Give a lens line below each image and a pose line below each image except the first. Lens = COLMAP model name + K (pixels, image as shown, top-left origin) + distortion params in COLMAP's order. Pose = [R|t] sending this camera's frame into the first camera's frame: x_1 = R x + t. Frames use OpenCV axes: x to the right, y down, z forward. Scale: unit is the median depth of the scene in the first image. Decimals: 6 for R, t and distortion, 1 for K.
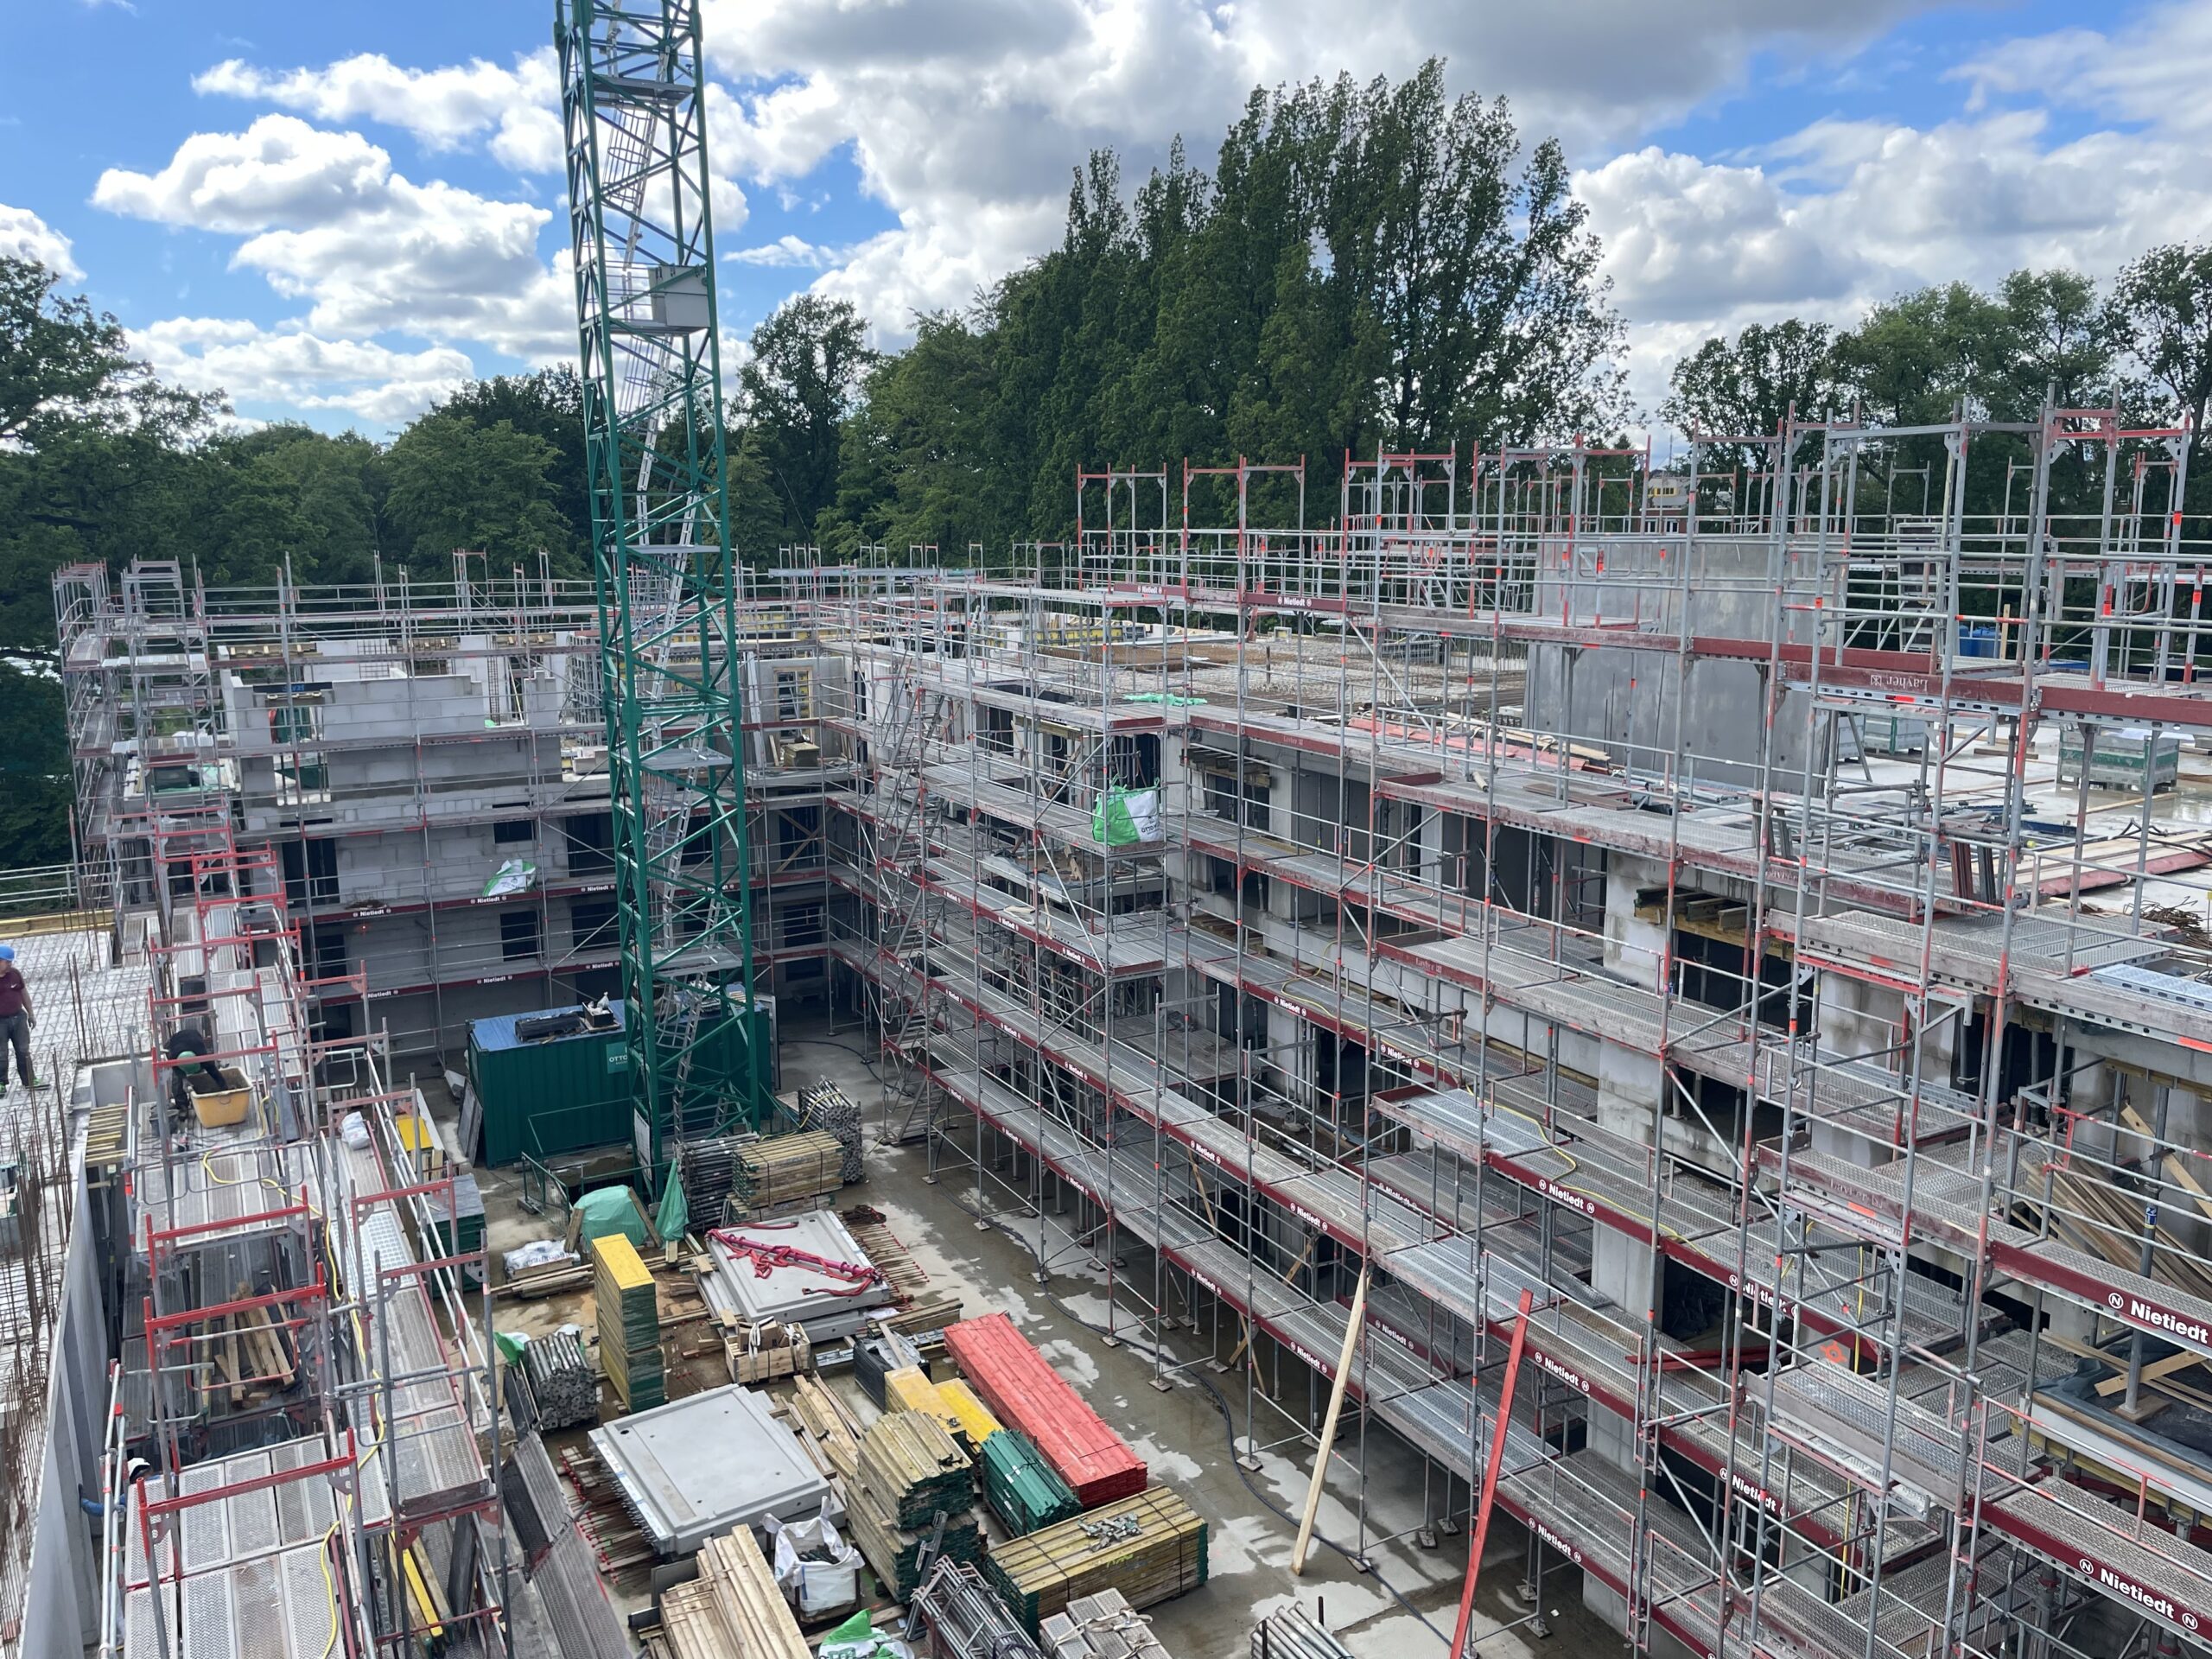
lens RADIAL K [[1651.5, 0, 1106.0], [0, 1651.5, 829.5], [0, 0, 1]] dist [0.072355, -0.118971]
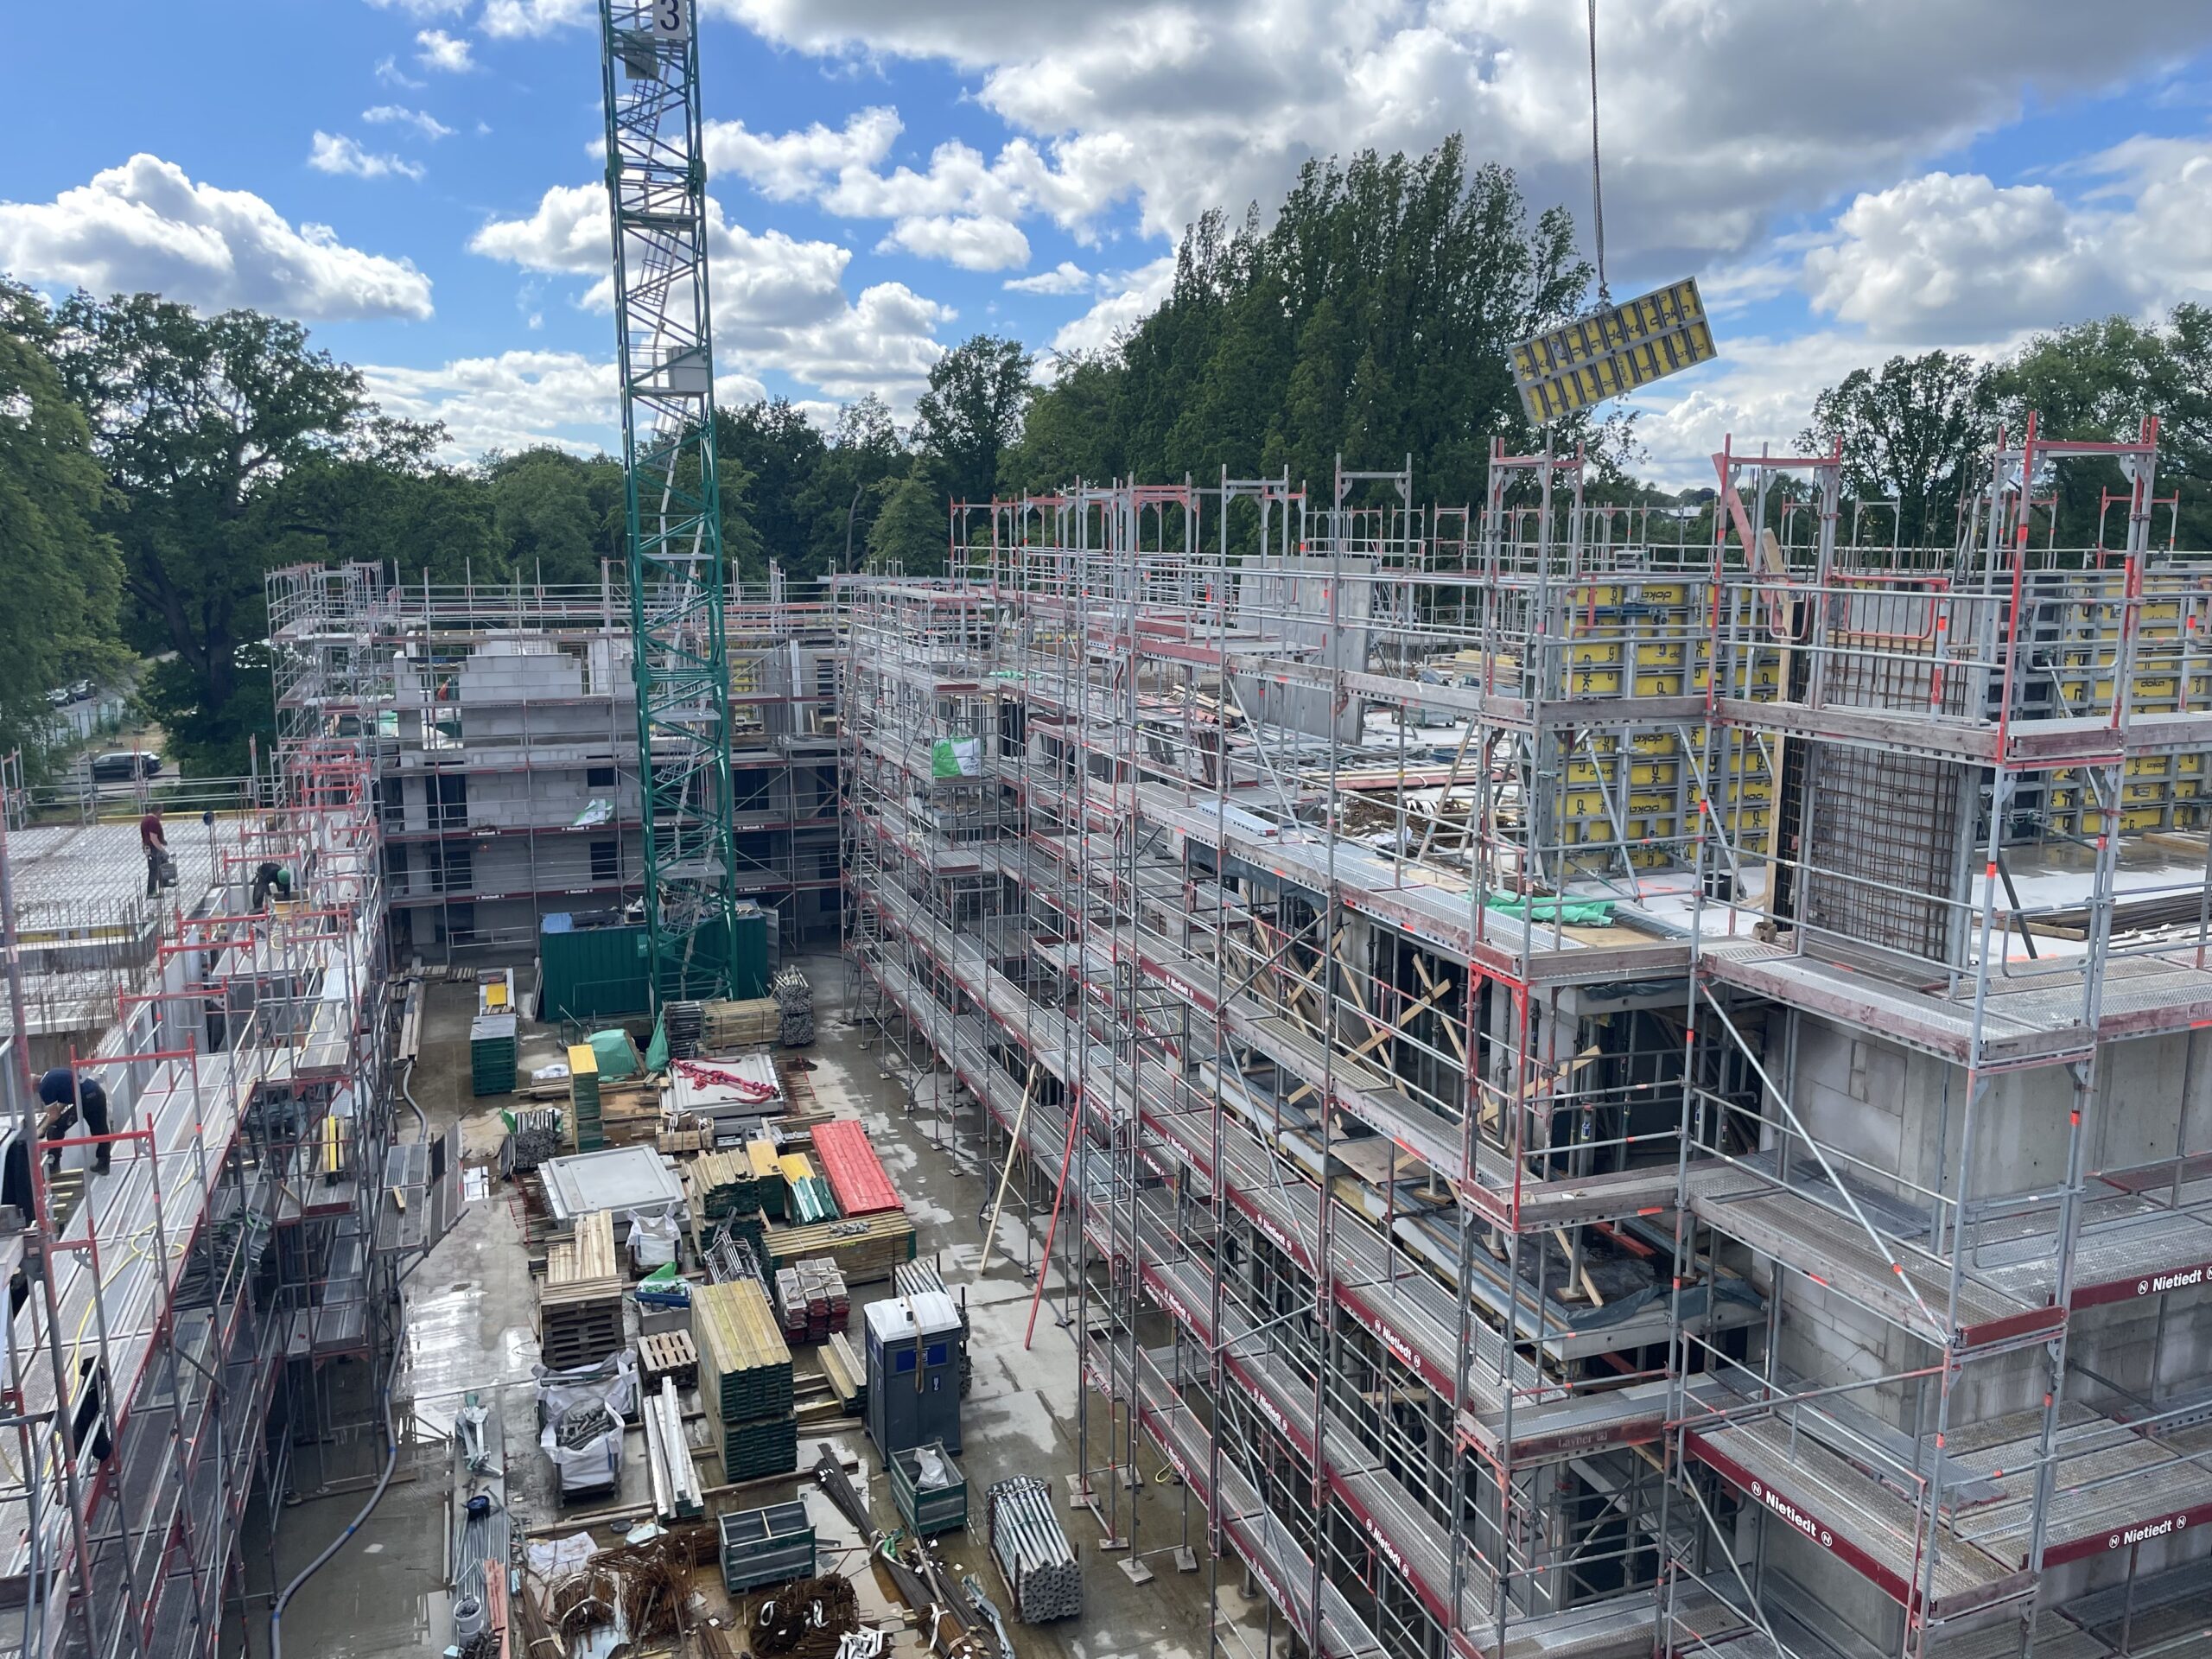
lens RADIAL K [[1650.3, 0, 1122.3], [0, 1650.3, 824.4], [0, 0, 1]] dist [0.069918, -0.118052]
pose [[0.990278, 0.035335, -0.134543, 0.218515], [-0.037228, 0.999240, -0.011574, 0.038024], [0.134032, 0.016471, 0.990840, -0.213012]]
